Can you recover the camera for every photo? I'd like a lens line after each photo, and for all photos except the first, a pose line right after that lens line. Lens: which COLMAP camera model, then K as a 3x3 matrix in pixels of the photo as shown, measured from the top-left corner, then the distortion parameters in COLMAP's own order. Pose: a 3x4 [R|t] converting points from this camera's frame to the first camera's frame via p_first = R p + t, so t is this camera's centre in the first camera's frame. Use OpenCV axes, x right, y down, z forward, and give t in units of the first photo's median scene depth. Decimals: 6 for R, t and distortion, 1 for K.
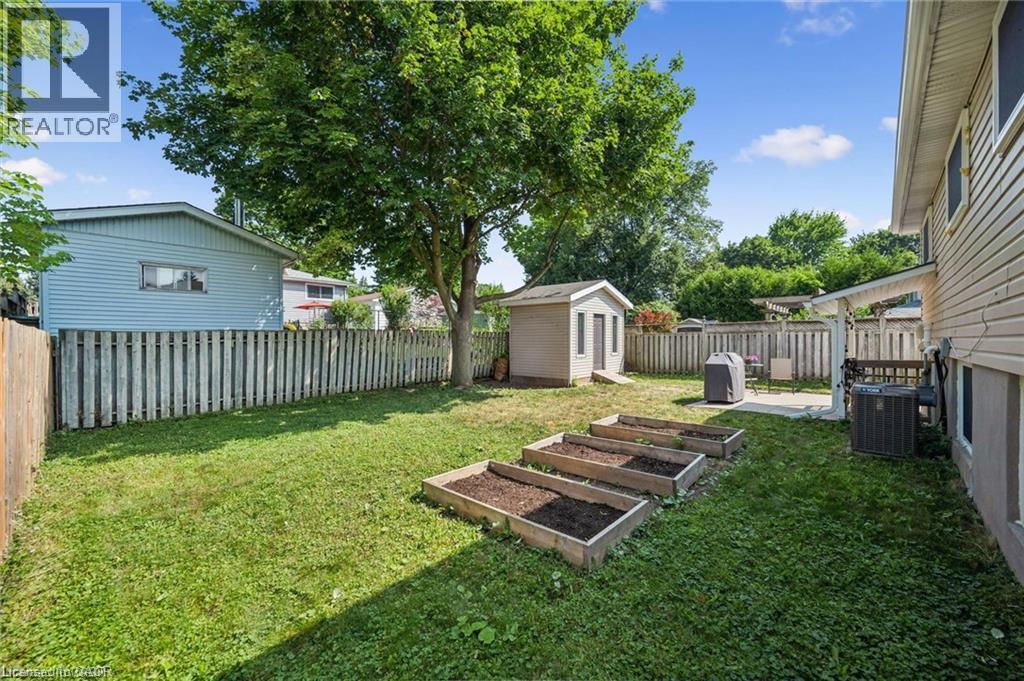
lens RADIAL K [[411.3, 0, 512.0], [0, 411.3, 340.5], [0, 0, 1]] dist [-0.000078, -0.000009]
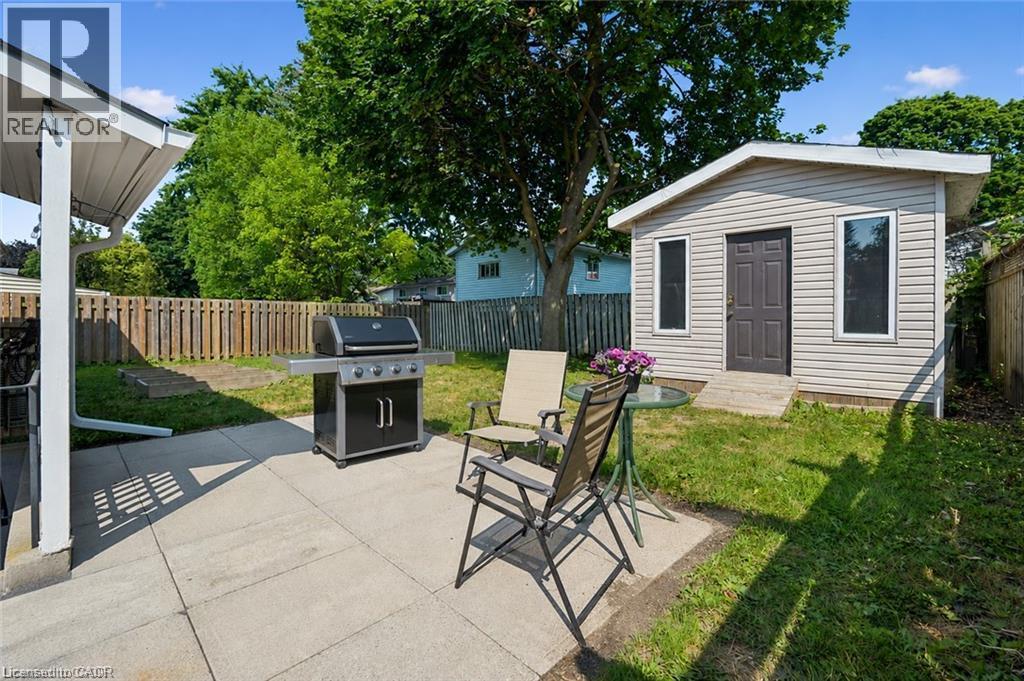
lens RADIAL K [[438.4, 0, 512.0], [0, 438.4, 340.5], [0, 0, 1]] dist [-0.000669, -0.000131]
pose [[-0.026513, 0.052802, -0.998253, 0.588543], [-0.013630, 0.998492, 0.053177, 0.019827], [0.999556, 0.015016, -0.025754, 0.710209]]
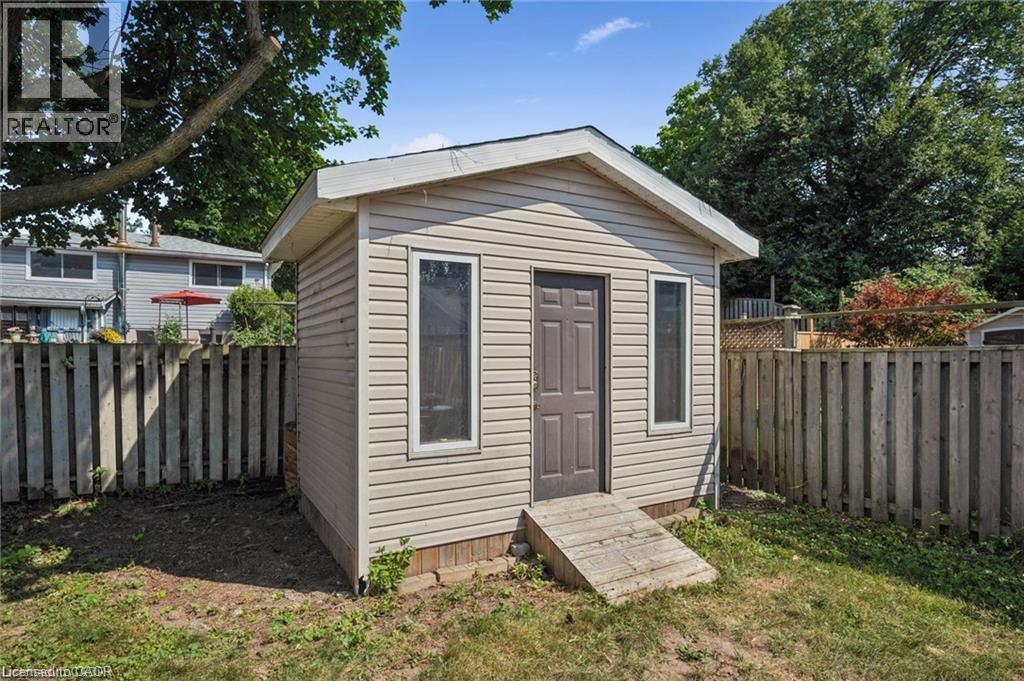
lens RADIAL K [[580.4, 0, 512.0], [0, 580.4, 340.5], [0, 0, 1]] dist [0.002527, 0.001617]
pose [[0.949045, -0.004803, -0.315103, 0.263160], [-0.003787, 0.999638, -0.026640, -0.012369], [0.315117, 0.026476, 0.948684, 0.599746]]
